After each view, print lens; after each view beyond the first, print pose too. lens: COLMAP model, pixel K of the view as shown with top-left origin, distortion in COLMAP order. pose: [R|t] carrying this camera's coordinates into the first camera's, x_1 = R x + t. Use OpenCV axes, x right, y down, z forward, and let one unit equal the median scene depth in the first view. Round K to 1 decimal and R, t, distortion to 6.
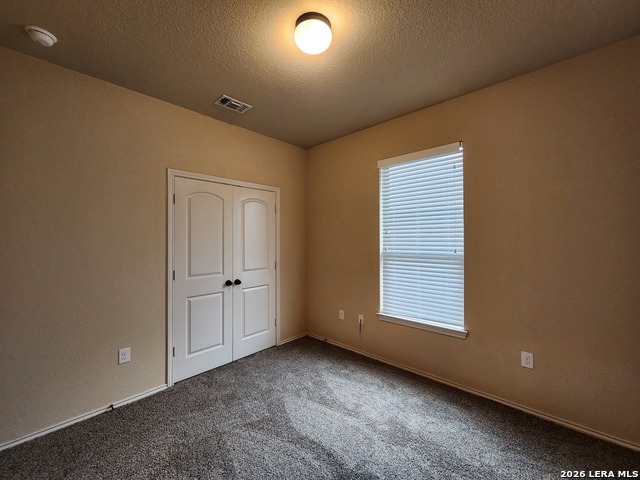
lens RADIAL K [[260.3, 0, 325.7], [0, 260.3, 236.3], [0, 0, 1]] dist [0.003296, -0.002799]
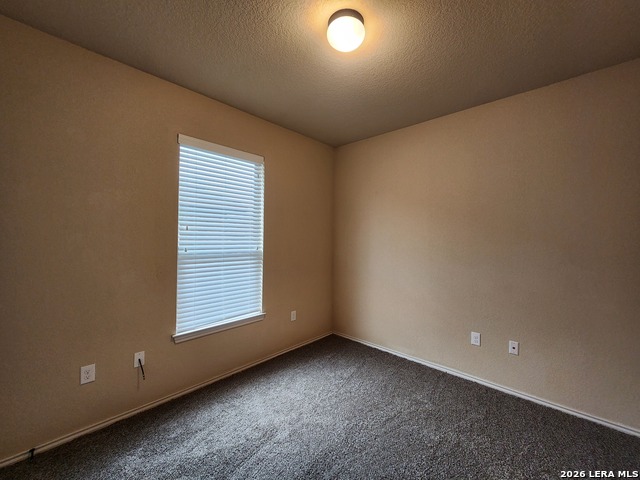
lens RADIAL K [[260.3, 0, 325.7], [0, 260.3, 236.3], [0, 0, 1]] dist [0.003296, -0.002799]
pose [[-0.002592, 0.014147, 0.999897, -0.639820], [-0.020614, 0.999687, -0.014198, 0.013412], [-0.999784, -0.020649, -0.002299, 0.662602]]
